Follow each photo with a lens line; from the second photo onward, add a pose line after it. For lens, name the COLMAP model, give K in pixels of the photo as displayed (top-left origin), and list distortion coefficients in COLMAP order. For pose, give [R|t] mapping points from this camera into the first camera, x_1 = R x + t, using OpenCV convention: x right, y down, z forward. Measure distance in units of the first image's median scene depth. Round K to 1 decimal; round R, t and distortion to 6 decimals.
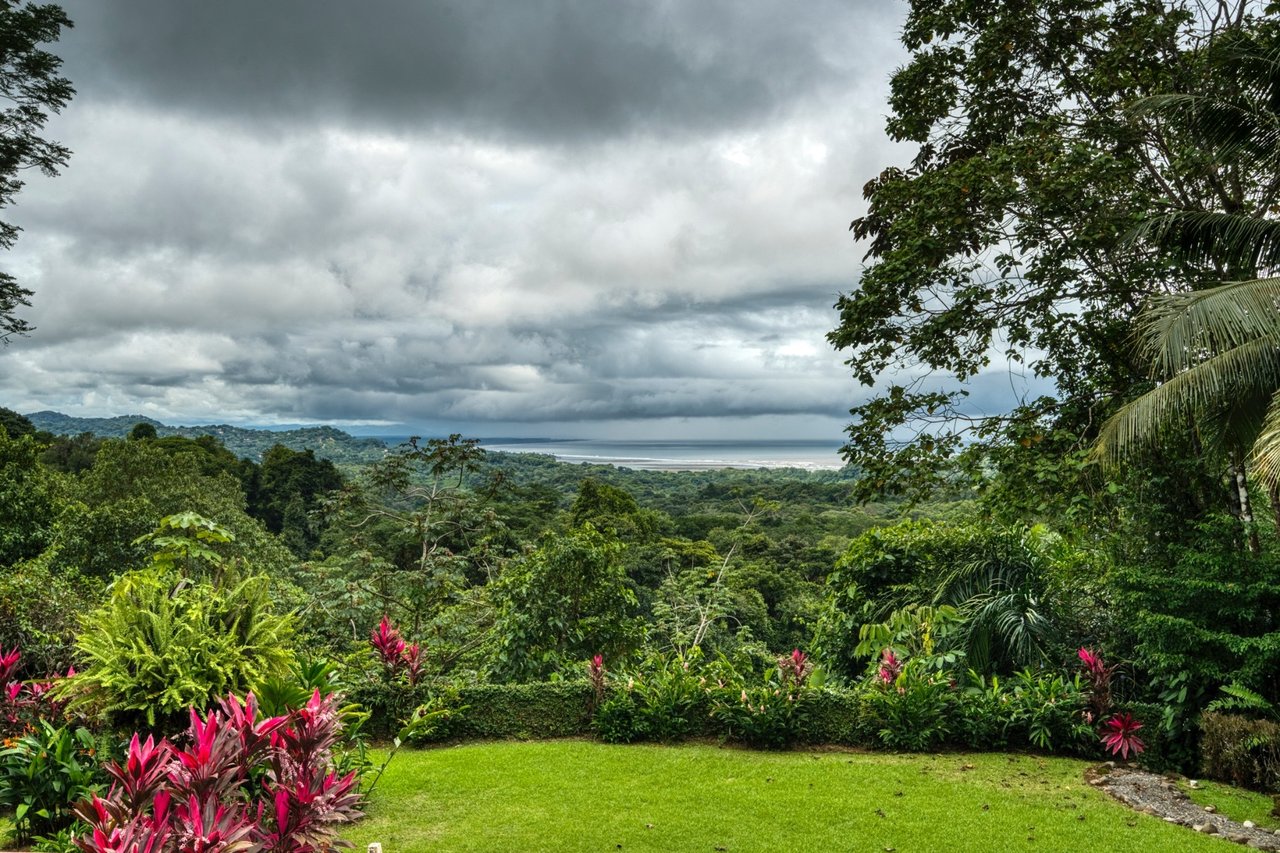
lens RADIAL K [[1237.8, 0, 643.1], [0, 1237.8, 426.6], [0, 0, 1]] dist [0.097307, 0.000000]
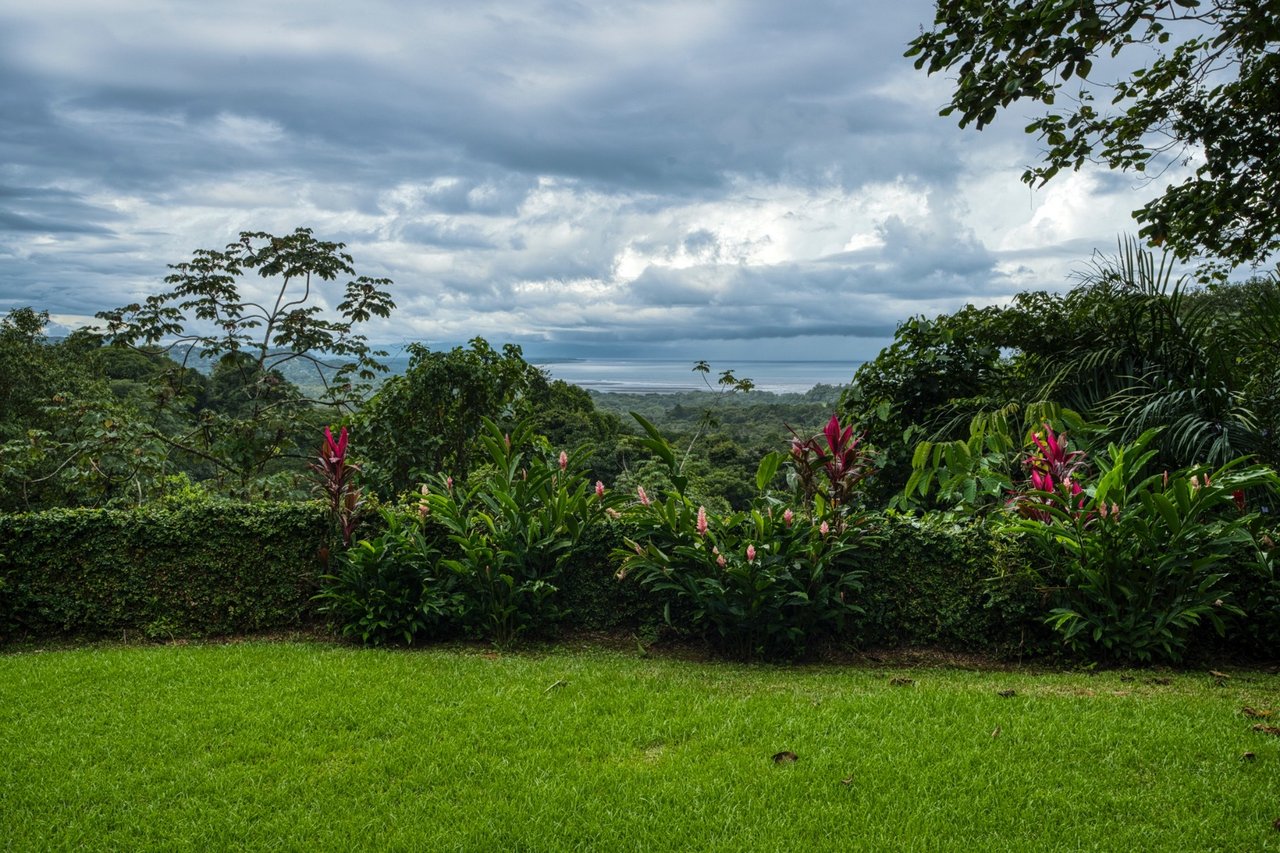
lens RADIAL K [[1188.9, 0, 630.5], [0, 1188.9, 413.7], [0, 0, 1]] dist [0.080635, 0.000000]
pose [[0.999908, 0.002802, 0.013305, 0.039730], [-0.003381, 0.999040, 0.043674, 0.123266], [-0.013170, -0.043715, 0.998957, 0.468779]]
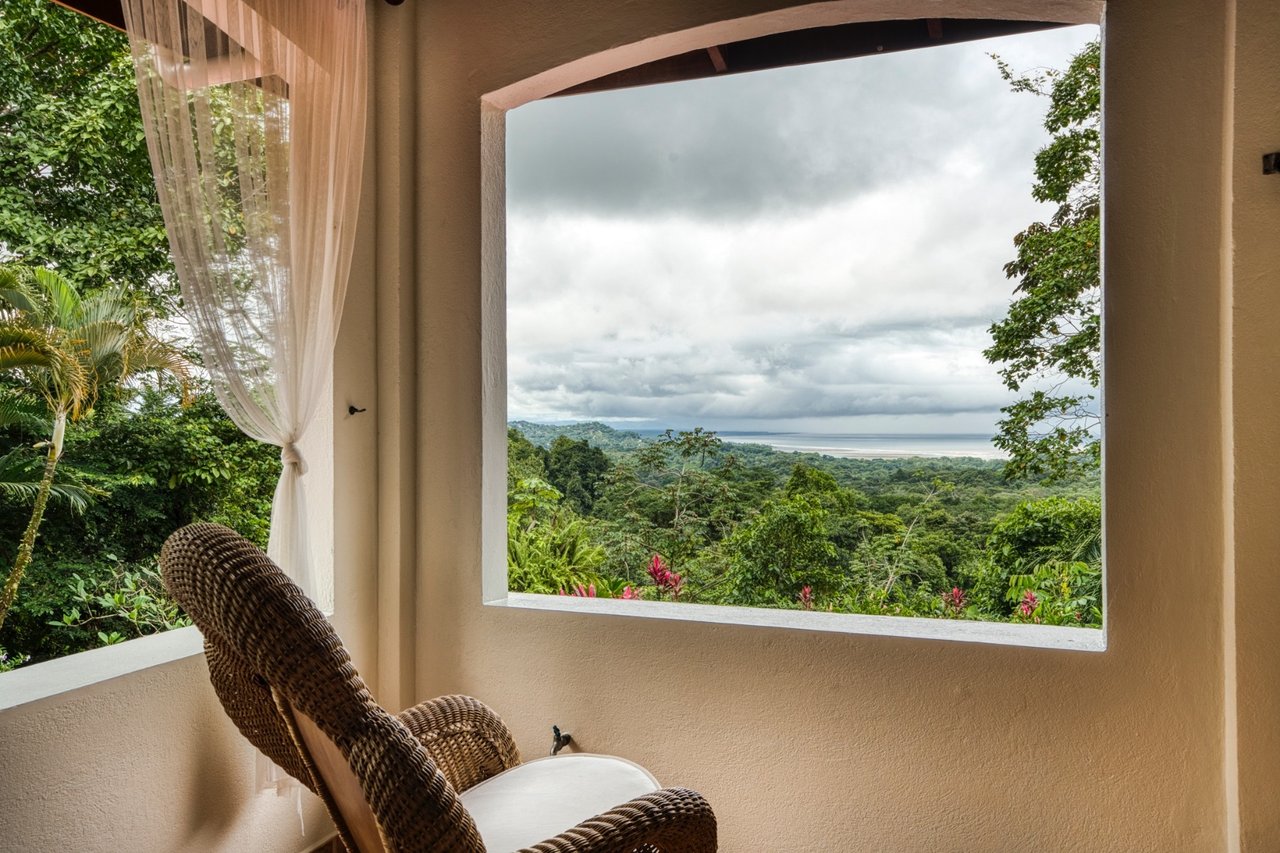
lens RADIAL K [[993.7, 0, 667.8], [0, 993.7, 423.7], [0, 0, 1]] dist [0.059773, 0.004986]
pose [[0.984775, 0.001939, -0.173820, 0.003127], [-0.001714, 0.999997, 0.001446, 0.000595], [0.173823, -0.001126, 0.984776, -0.092827]]
